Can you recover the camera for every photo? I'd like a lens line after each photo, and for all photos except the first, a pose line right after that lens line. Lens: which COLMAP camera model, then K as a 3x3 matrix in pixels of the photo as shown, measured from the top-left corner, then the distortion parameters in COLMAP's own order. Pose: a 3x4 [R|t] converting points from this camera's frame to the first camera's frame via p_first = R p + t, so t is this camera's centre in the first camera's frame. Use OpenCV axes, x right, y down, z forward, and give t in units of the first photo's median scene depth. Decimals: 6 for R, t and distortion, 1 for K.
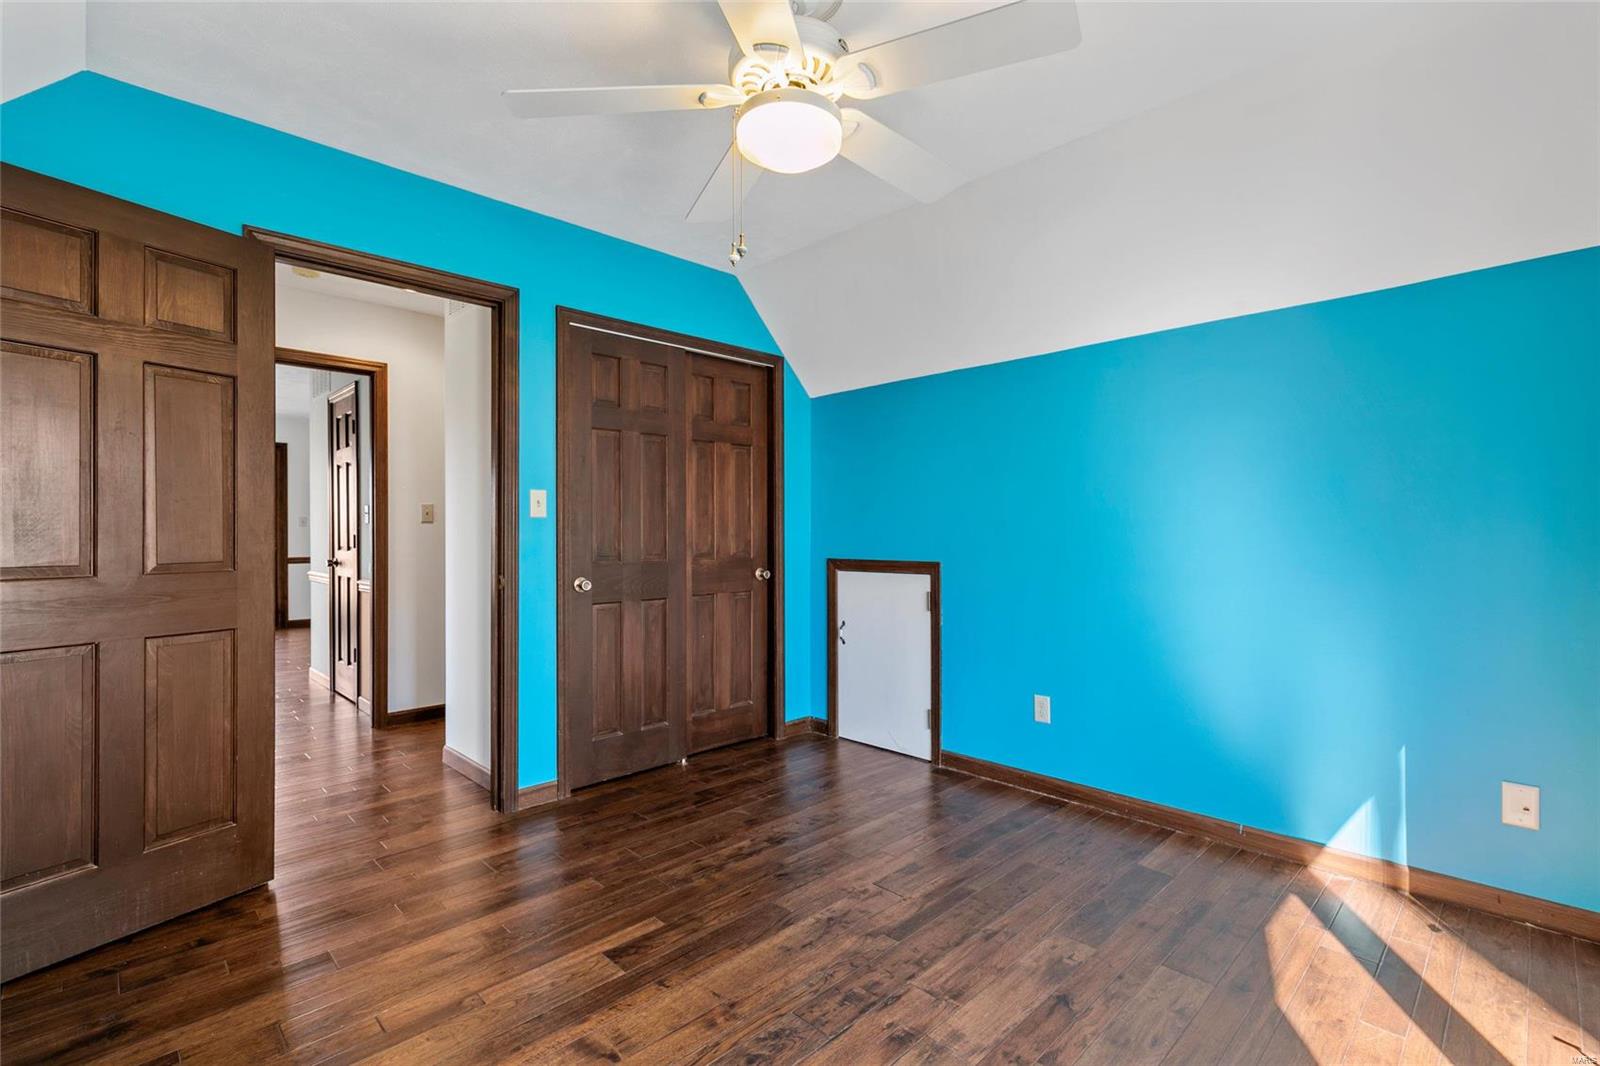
lens RADIAL K [[727.2, 0, 800.4], [0, 727.2, 528.3], [0, 0, 1]] dist [-0.000364, -0.000147]
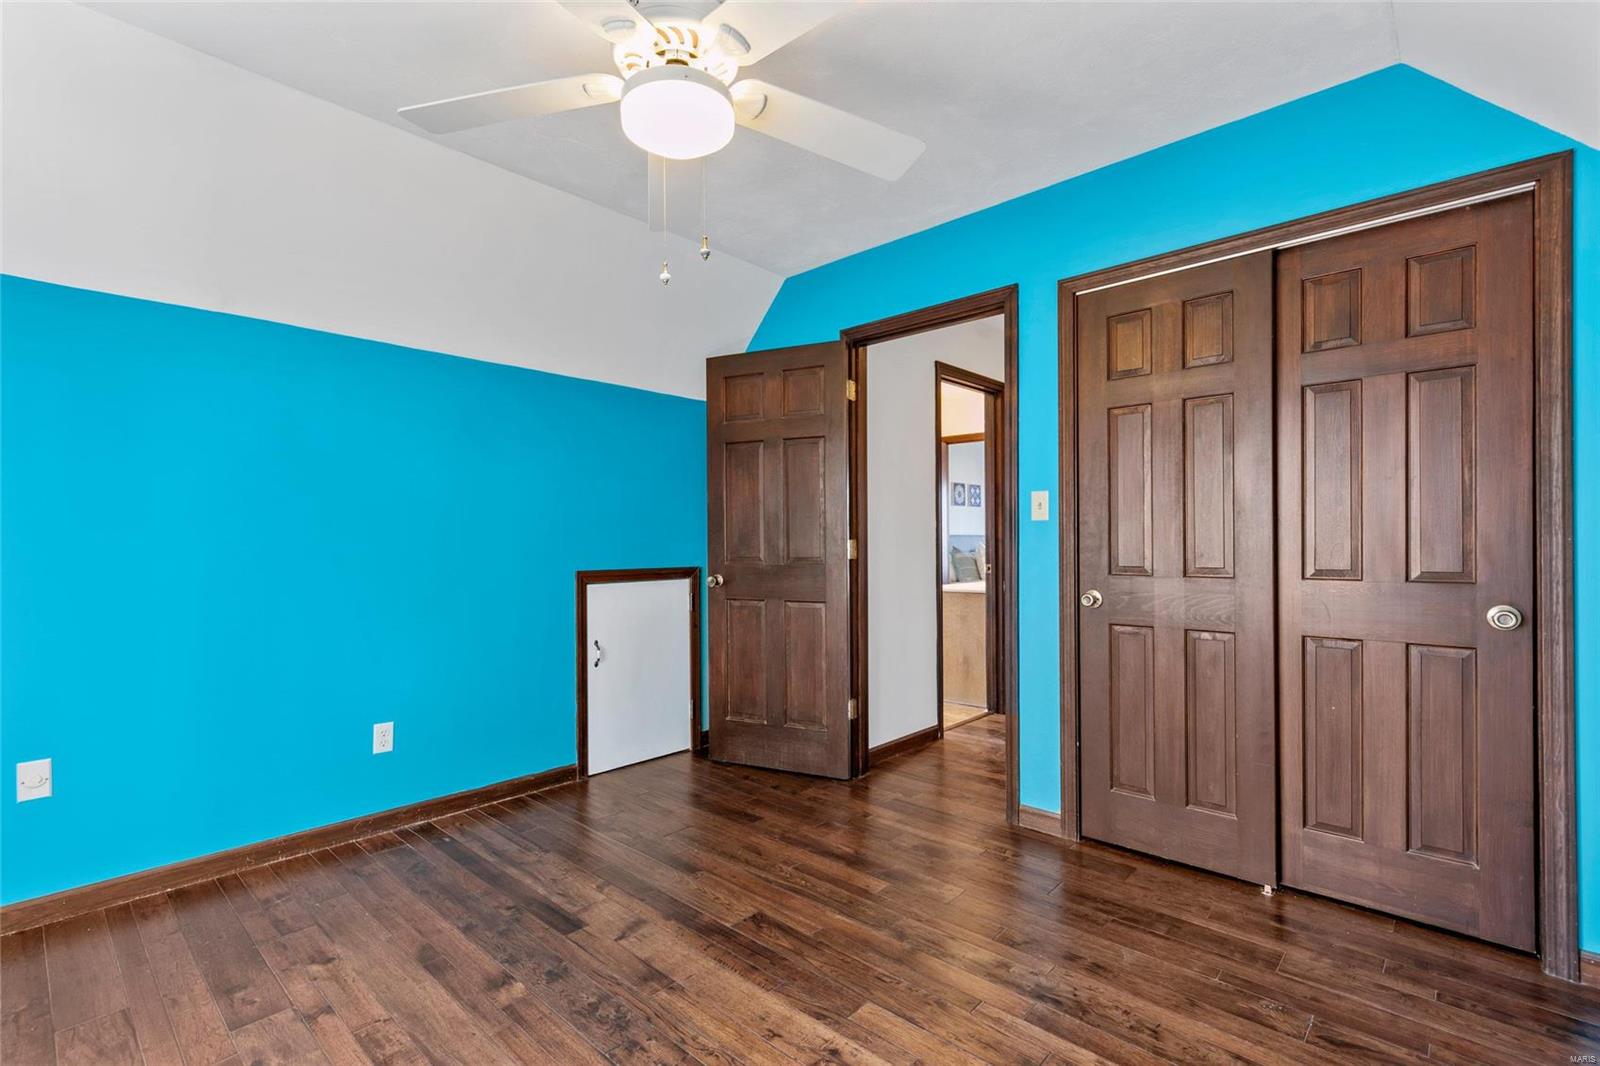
lens RADIAL K [[725.1, 0, 794.6], [0, 725.1, 541.8], [0, 0, 1]] dist [0.000262, -0.000159]
pose [[0.042129, 0.001863, -0.999110, 0.561265], [0.010908, 0.999938, 0.002325, 0.006593], [0.999053, -0.010996, 0.042106, 0.668570]]
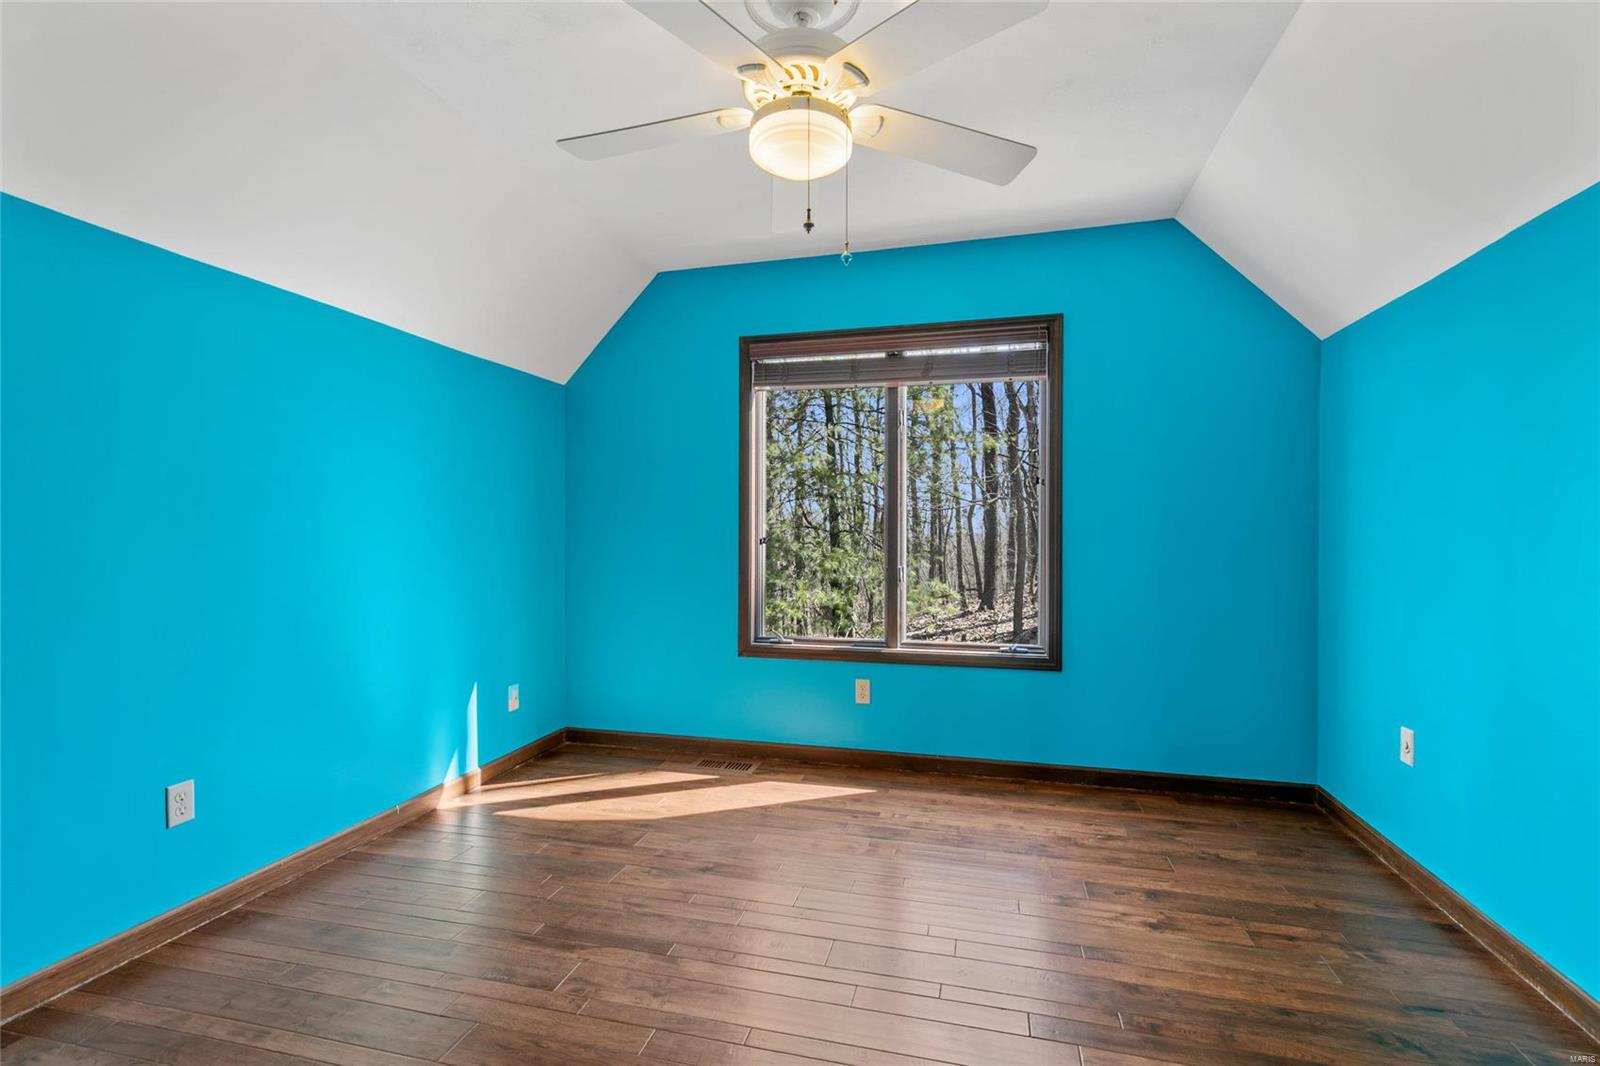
lens RADIAL K [[725.1, 0, 794.6], [0, 725.1, 541.8], [0, 0, 1]] dist [0.000262, -0.000159]
pose [[-0.514983, -0.004036, 0.857191, -0.530522], [-0.004038, 0.999989, 0.002283, 0.014958], [-0.857191, -0.002285, -0.514994, 0.923265]]
